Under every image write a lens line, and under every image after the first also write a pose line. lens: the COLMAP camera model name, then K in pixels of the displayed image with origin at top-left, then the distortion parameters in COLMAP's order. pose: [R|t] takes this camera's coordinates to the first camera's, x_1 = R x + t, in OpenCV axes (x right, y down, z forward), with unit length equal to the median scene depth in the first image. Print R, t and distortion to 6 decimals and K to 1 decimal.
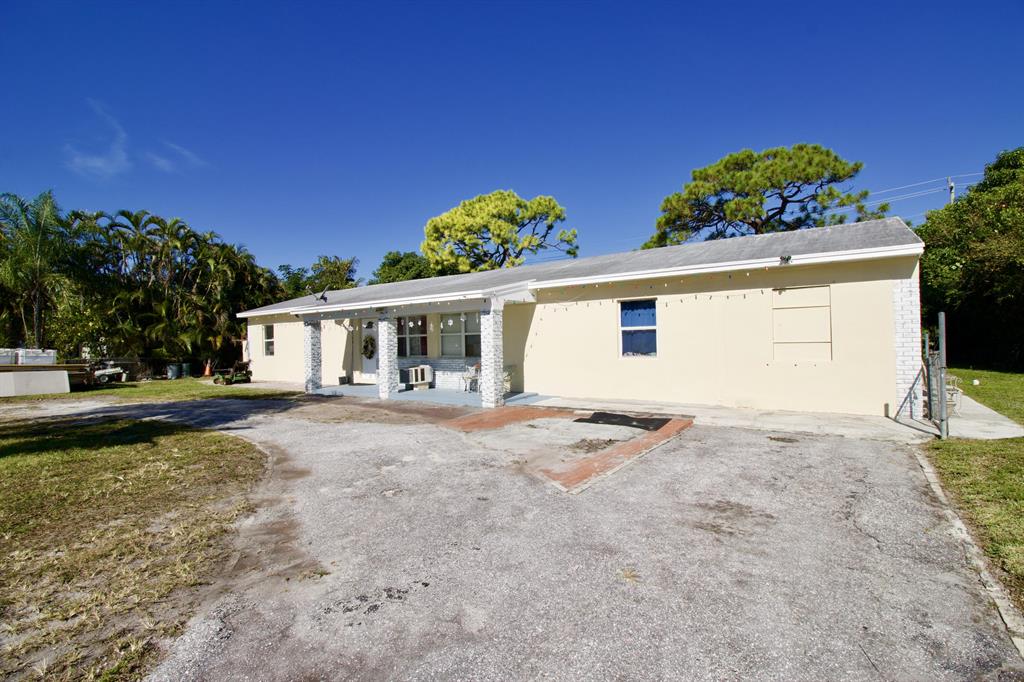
lens RADIAL K [[473.1, 0, 515.5], [0, 473.1, 334.9], [0, 0, 1]] dist [0.002593, -0.014817]
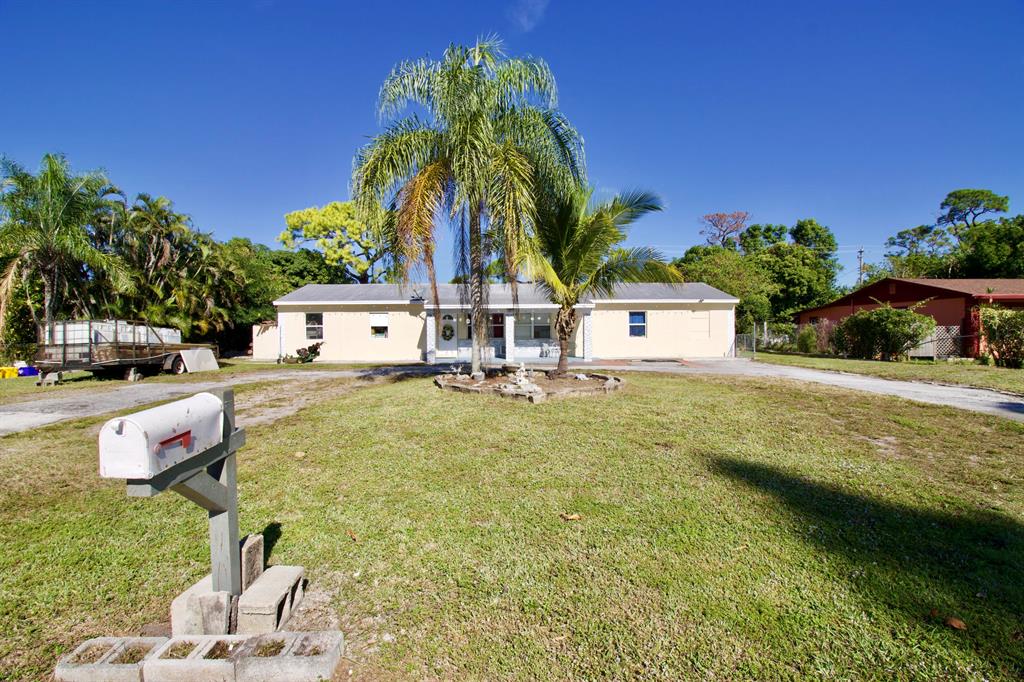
lens RADIAL K [[473.1, 0, 515.5], [0, 473.1, 334.9], [0, 0, 1]] dist [0.002593, -0.014817]
pose [[0.801090, 0.012377, 0.598415, -1.191598], [-0.016961, 0.999854, 0.002024, 0.031603], [-0.598303, -0.011771, 0.801183, -0.339933]]
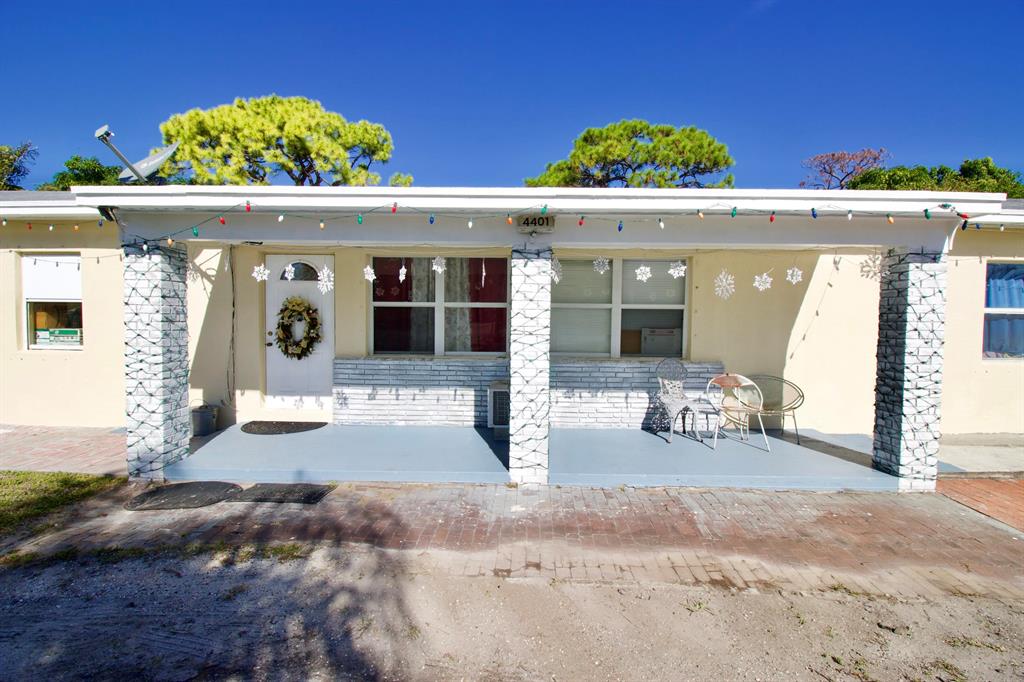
lens RADIAL K [[473.1, 0, 515.5], [0, 473.1, 334.9], [0, 0, 1]] dist [0.002593, -0.014817]
pose [[0.825262, 0.009474, 0.564671, -0.449441], [-0.034412, 0.998845, 0.033535, 0.013605], [-0.563701, -0.047107, 0.824634, 0.681912]]
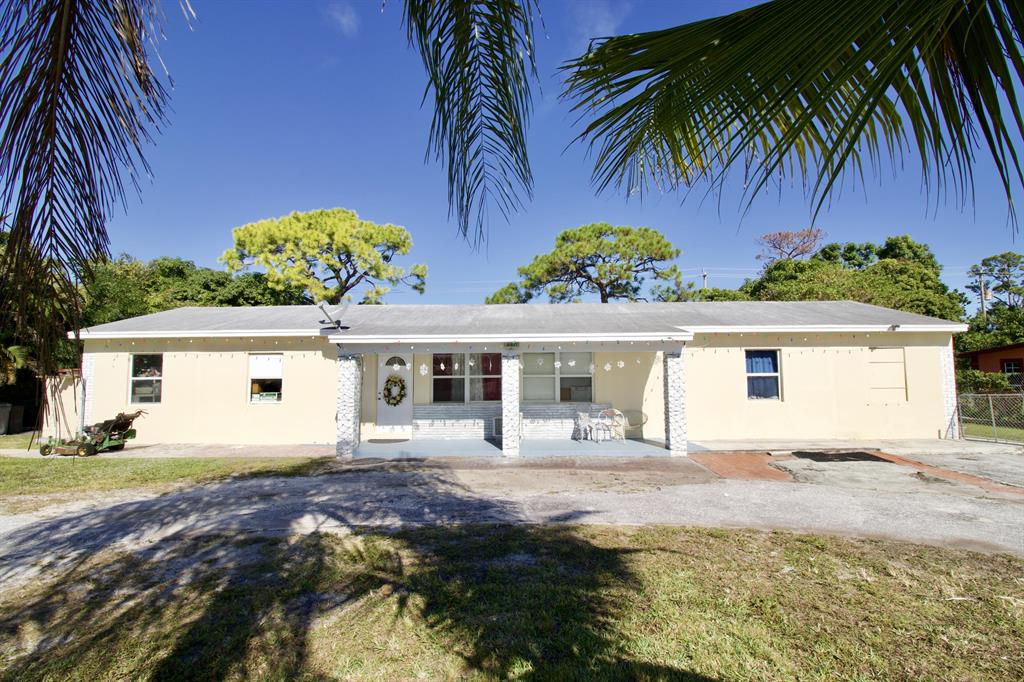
lens RADIAL K [[473.1, 0, 515.5], [0, 473.1, 334.9], [0, 0, 1]] dist [0.002593, -0.014817]
pose [[0.825649, 0.062970, 0.560660, -0.683010], [-0.016493, 0.996021, -0.087579, 0.000352], [-0.563944, 0.063063, 0.823402, 0.308073]]
